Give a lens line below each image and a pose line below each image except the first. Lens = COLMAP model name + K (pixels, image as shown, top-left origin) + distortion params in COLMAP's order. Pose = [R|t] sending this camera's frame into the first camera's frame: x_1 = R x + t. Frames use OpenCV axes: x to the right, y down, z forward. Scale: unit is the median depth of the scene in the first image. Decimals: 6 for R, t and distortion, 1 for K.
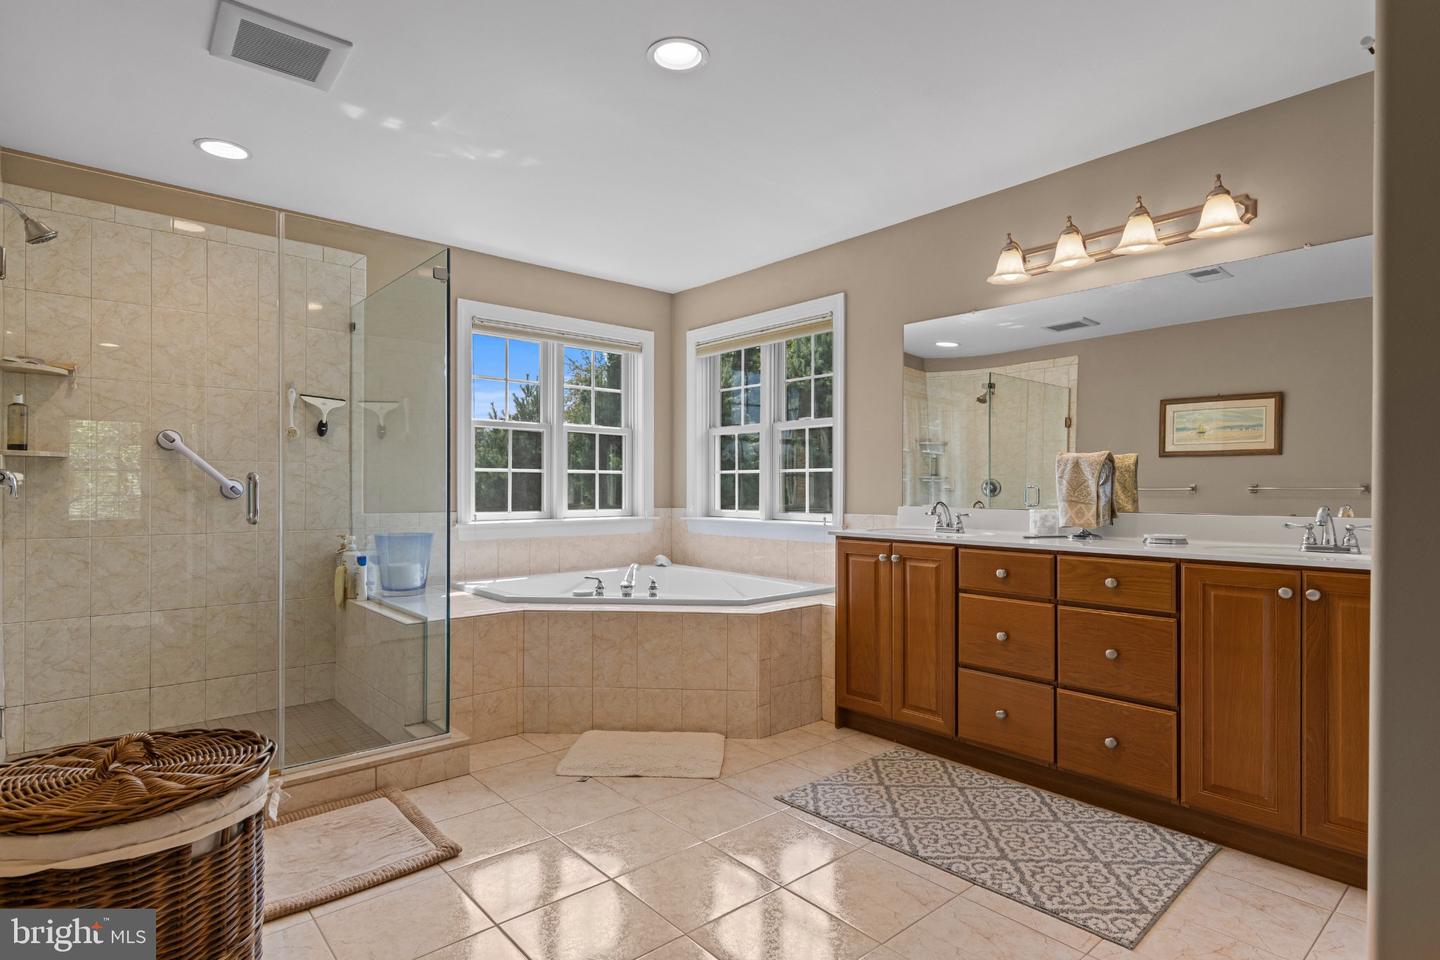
lens RADIAL K [[739.9, 0, 725.0], [0, 739.9, 484.0], [0, 0, 1]] dist [0.007612, -0.000911]
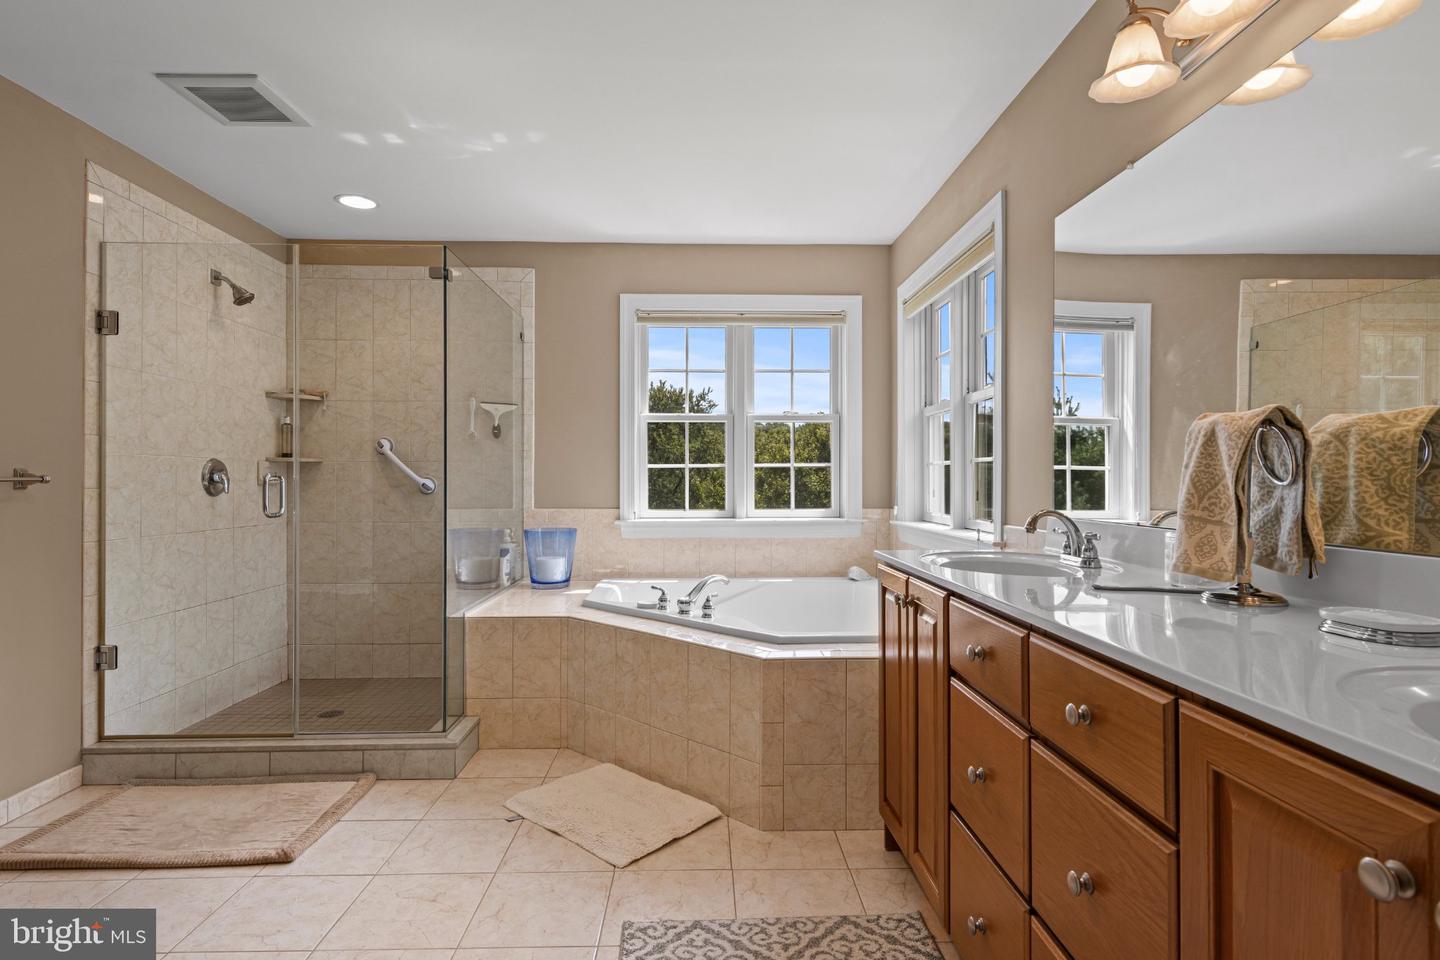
lens RADIAL K [[741.2, 0, 716.8], [0, 741.2, 473.0], [0, 0, 1]] dist [0.008803, -0.000683]
pose [[0.771034, -0.008690, -0.636735, 0.454975], [0.004439, 0.999956, -0.008272, -0.001897], [0.636779, 0.003551, 0.771038, 0.385410]]
